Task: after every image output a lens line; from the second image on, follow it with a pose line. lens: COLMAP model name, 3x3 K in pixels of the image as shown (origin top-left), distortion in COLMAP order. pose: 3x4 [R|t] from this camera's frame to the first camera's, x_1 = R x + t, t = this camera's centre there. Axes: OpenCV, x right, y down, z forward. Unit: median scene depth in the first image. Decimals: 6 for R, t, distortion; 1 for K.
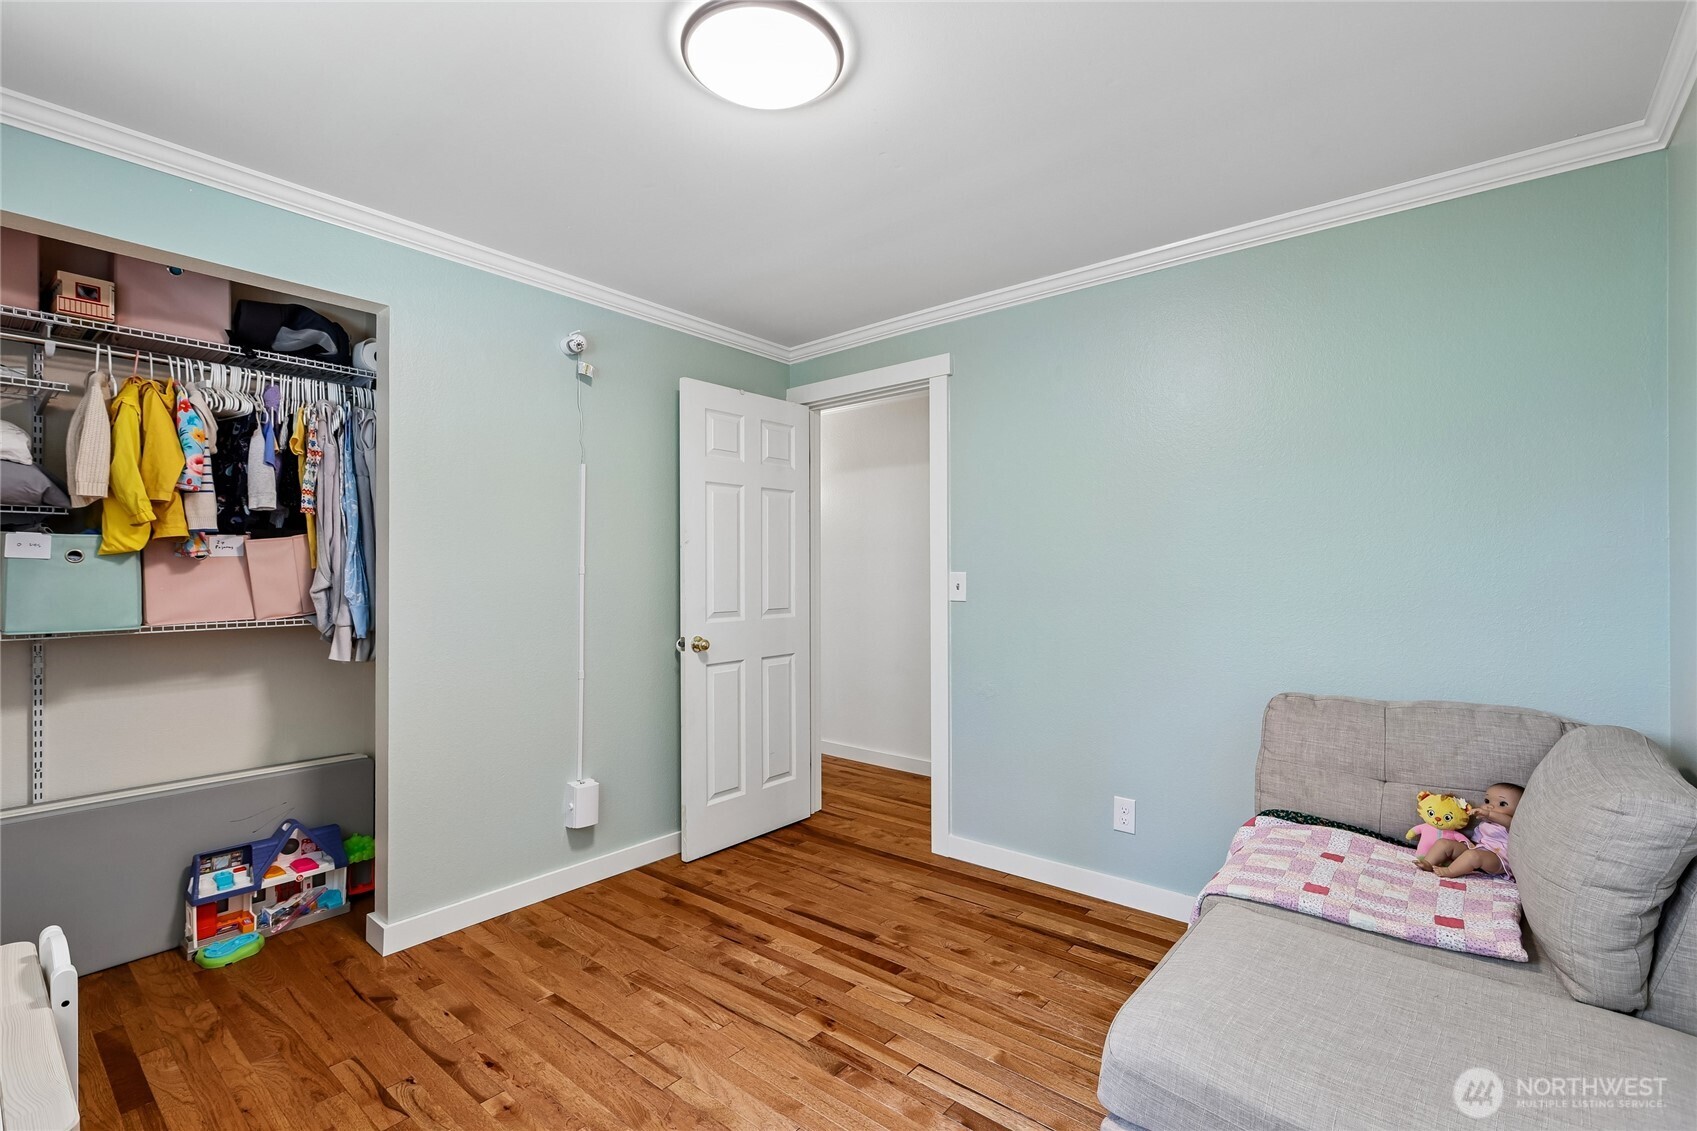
lens RADIAL K [[755.3, 0, 852.5], [0, 755.3, 569.9], [0, 0, 1]] dist [-0.004619, 0.003050]
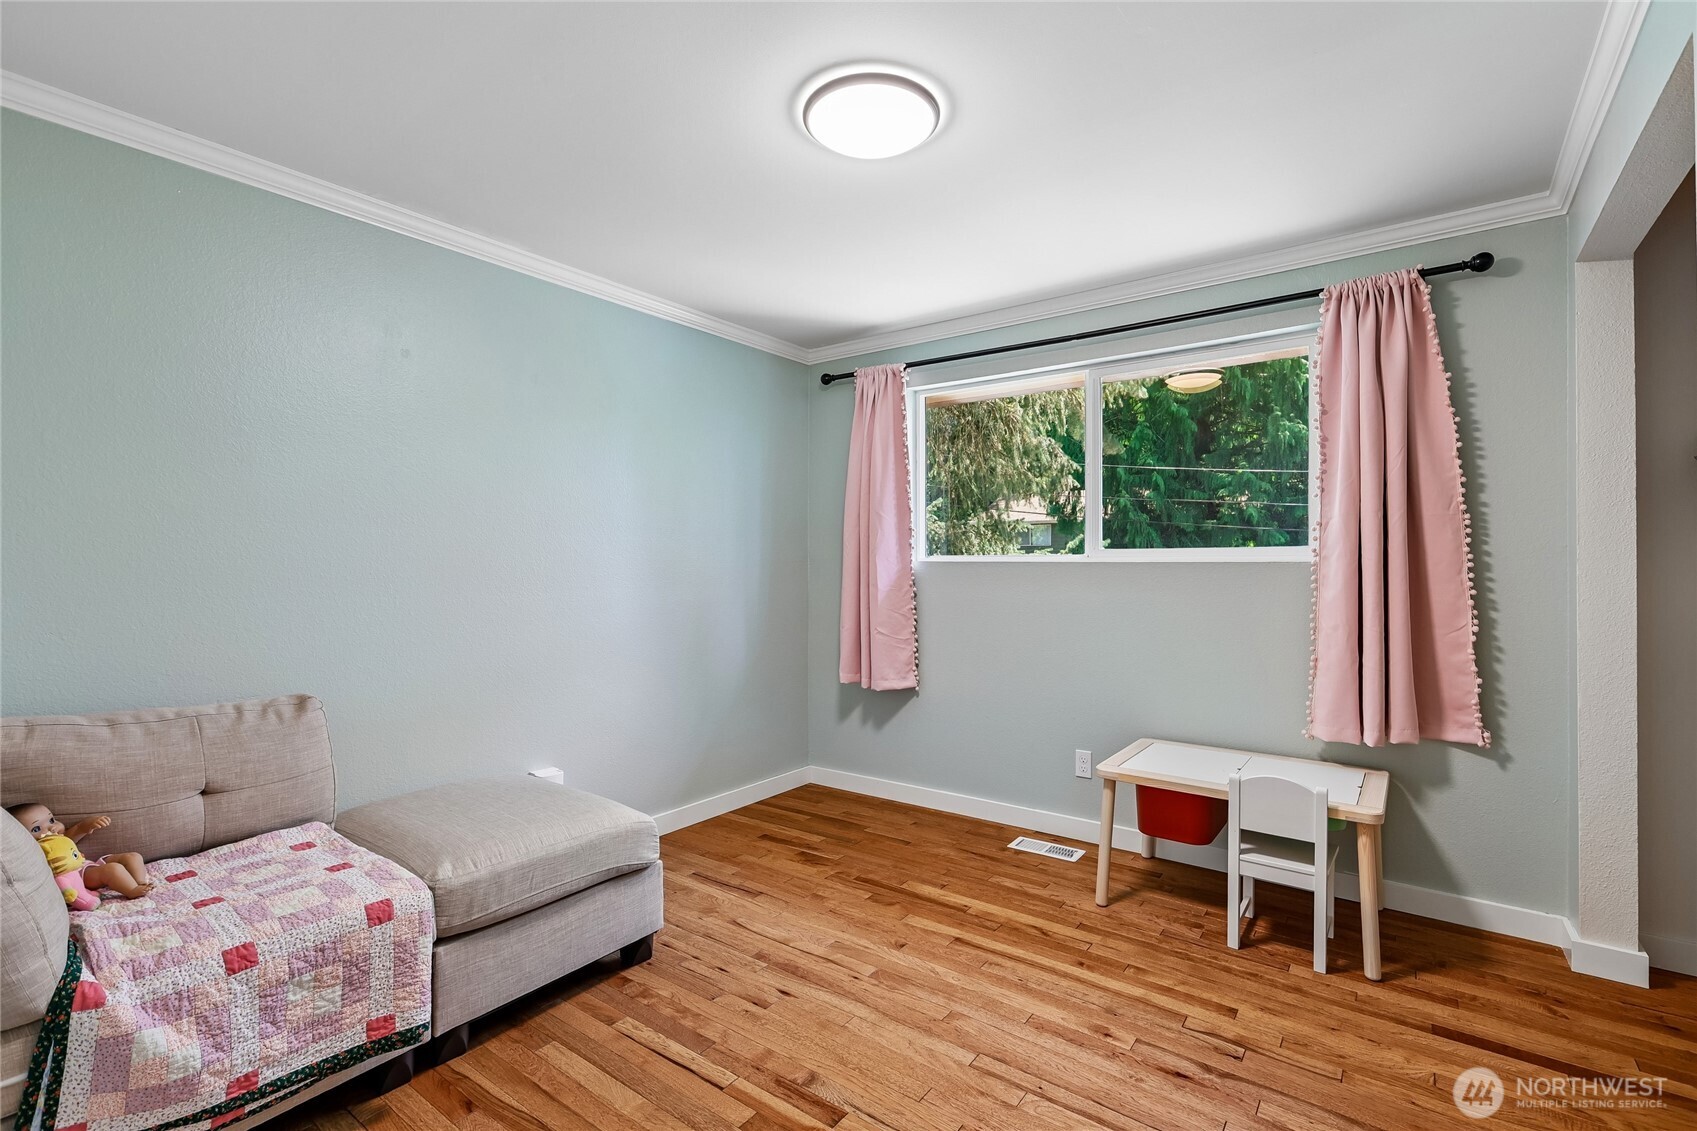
lens RADIAL K [[755.3, 0, 847.2], [0, 755.3, 564.0], [0, 0, 1]] dist [-0.004619, 0.003050]
pose [[-0.998750, 0.006431, -0.049571, -0.022057], [0.006686, 0.999965, -0.004972, 0.021112], [0.049538, -0.005297, -0.998758, 1.915451]]
